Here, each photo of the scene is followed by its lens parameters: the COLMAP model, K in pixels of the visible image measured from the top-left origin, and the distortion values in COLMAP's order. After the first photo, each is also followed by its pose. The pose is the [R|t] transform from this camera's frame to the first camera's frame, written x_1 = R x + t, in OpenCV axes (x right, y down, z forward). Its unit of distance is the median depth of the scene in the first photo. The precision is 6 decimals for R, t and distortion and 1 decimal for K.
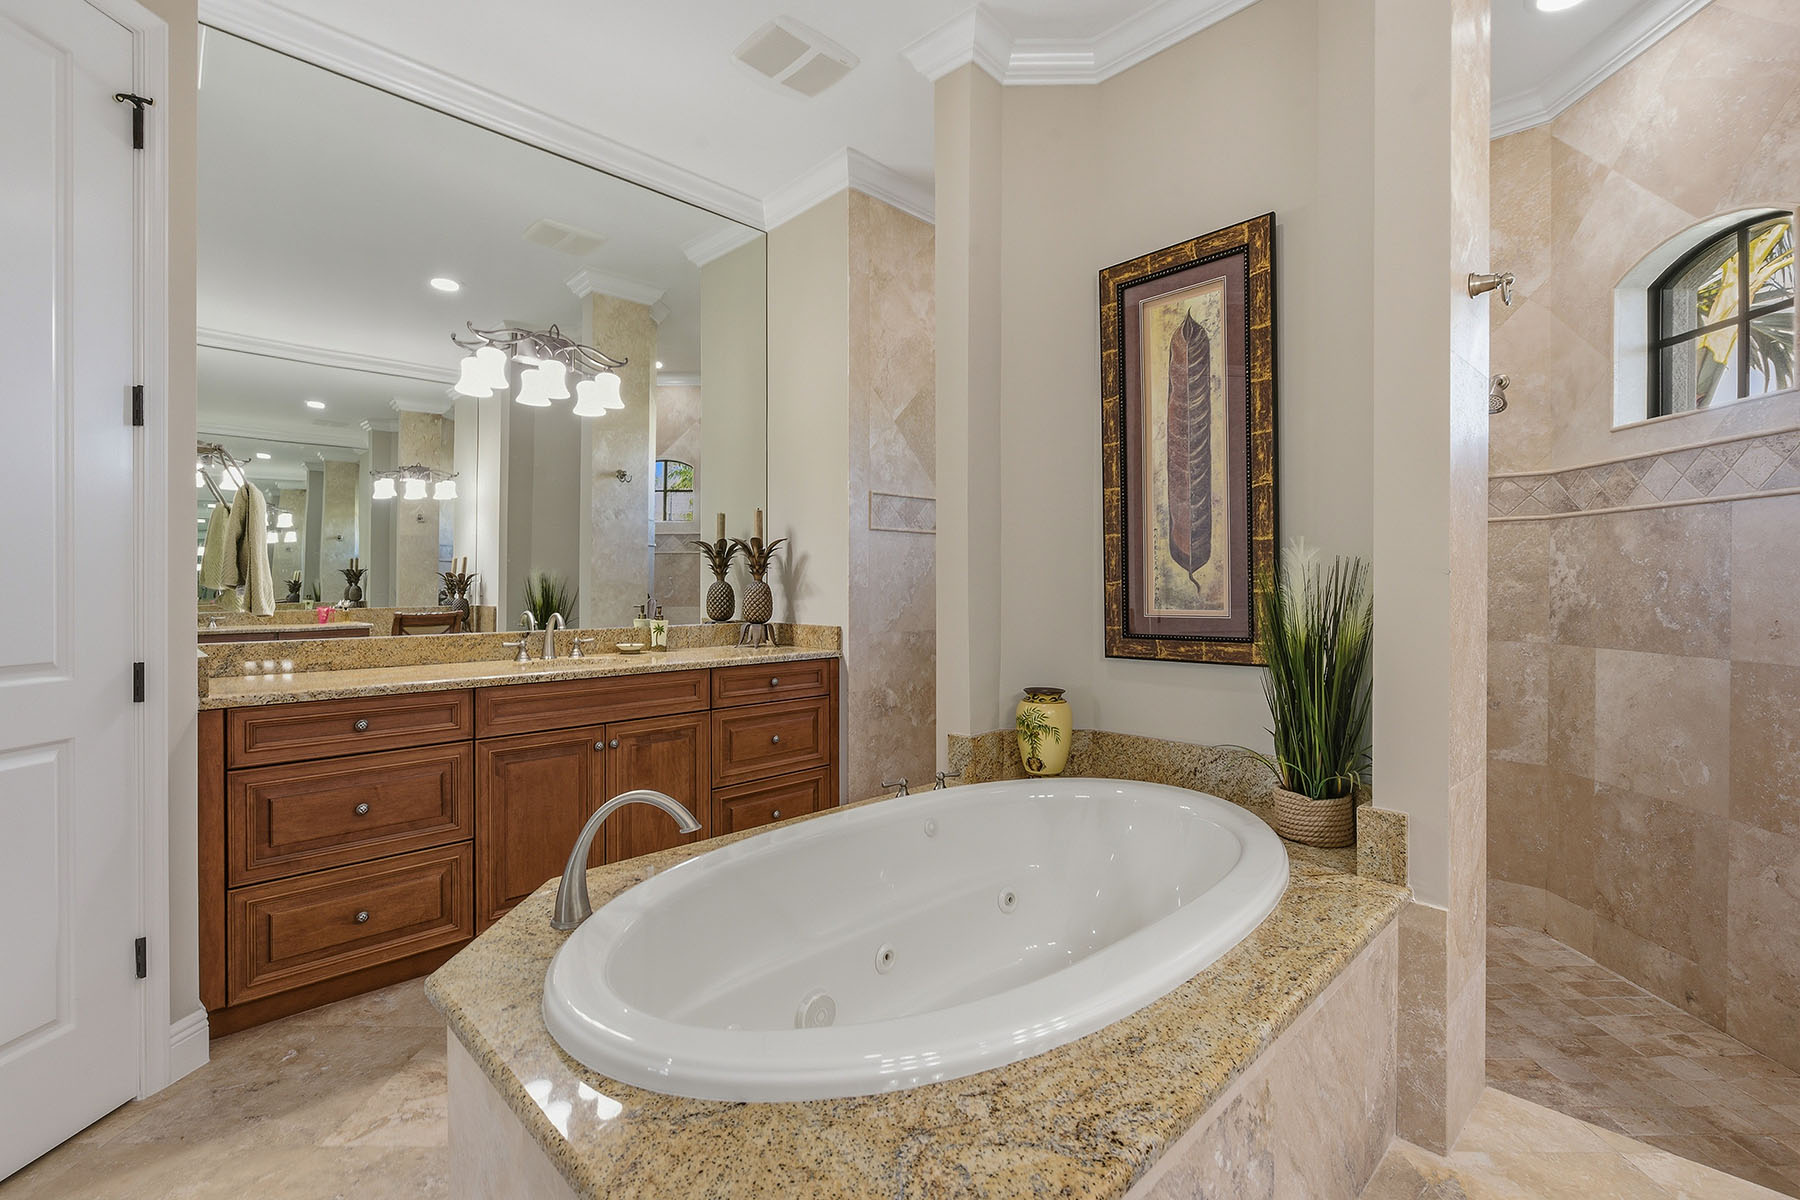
lens RADIAL K [[800.5, 0, 900.9], [0, 800.5, 594.0], [0, 0, 1]] dist [0.000322, -0.000133]
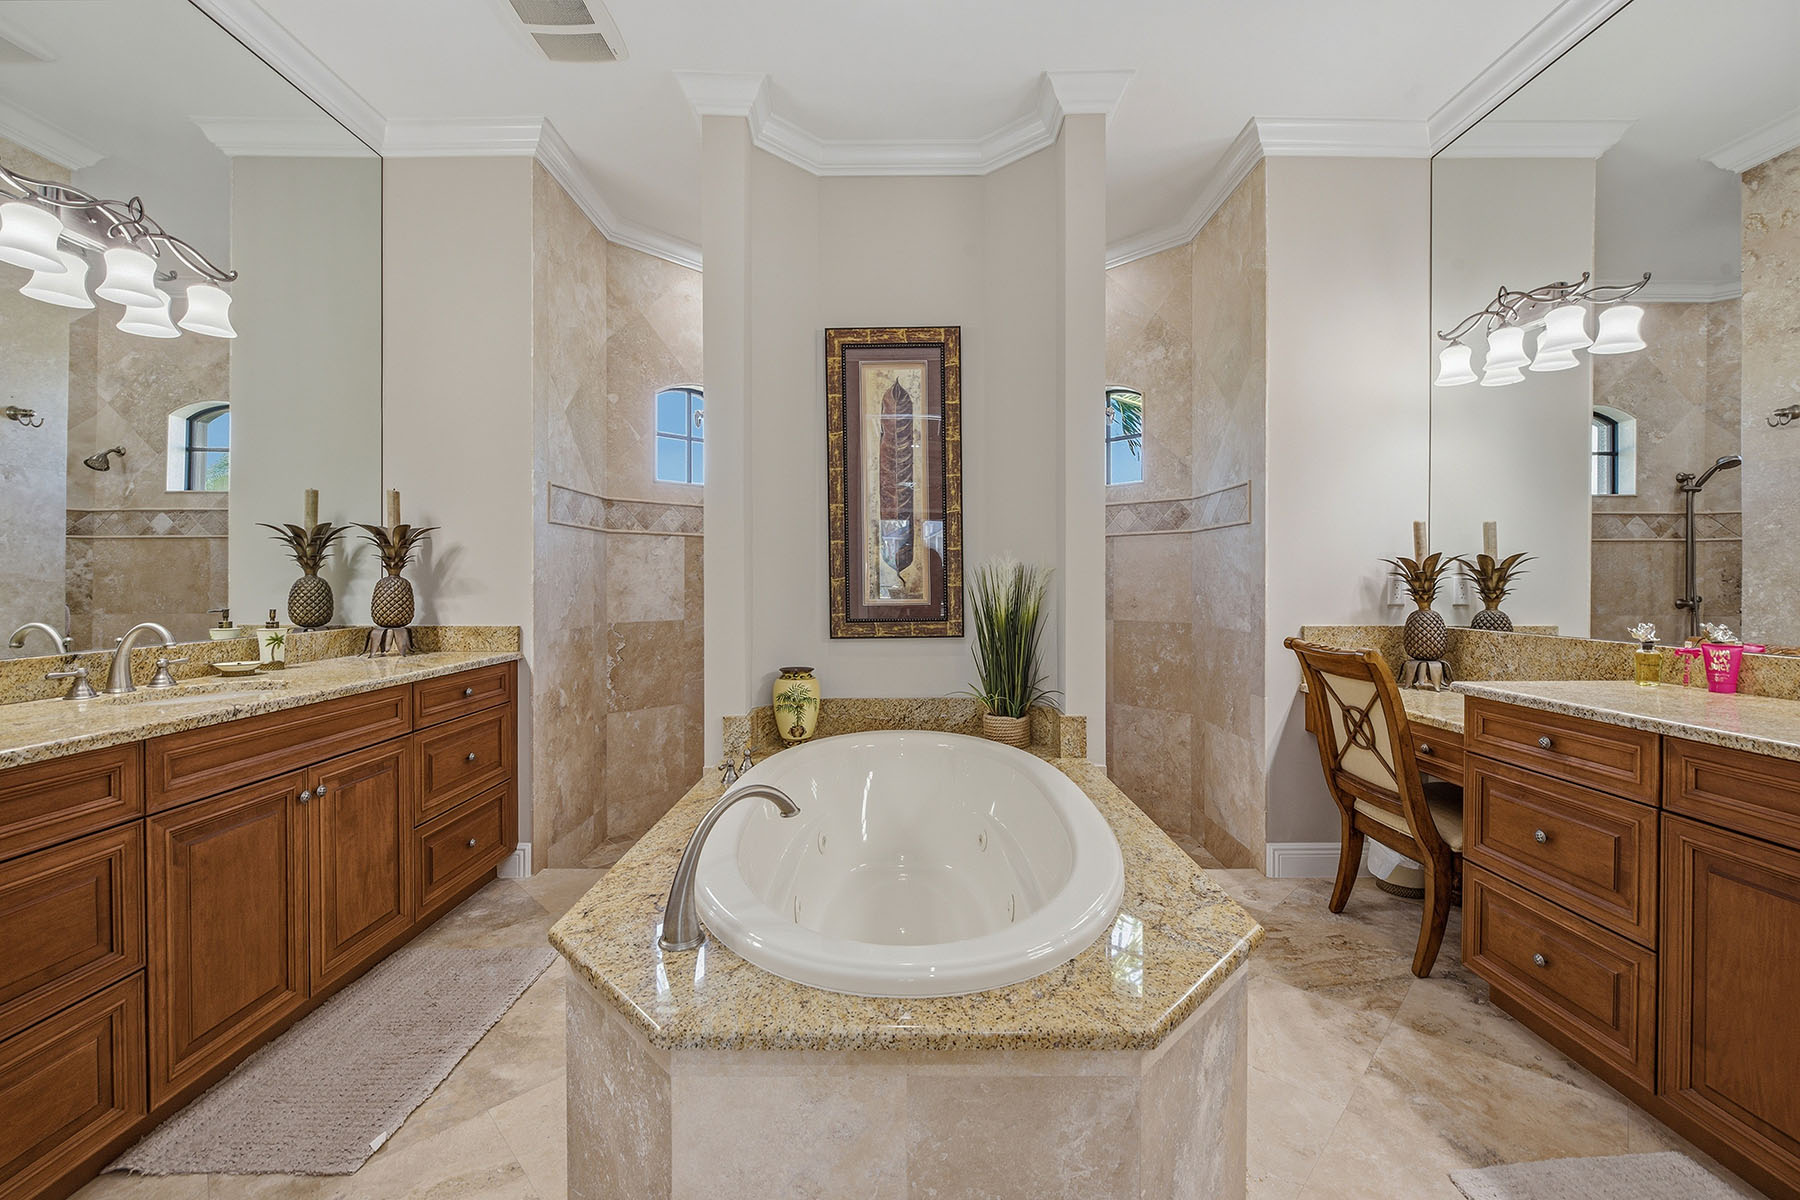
lens RADIAL K [[732.7, 0, 901.2], [0, 732.7, 586.3], [0, 0, 1]] dist [0.002481, -0.004294]
pose [[0.696774, -0.006435, 0.717262, -0.496133], [0.008235, 0.999966, 0.000971, -0.003240], [-0.717243, 0.005230, 0.696803, 0.126151]]
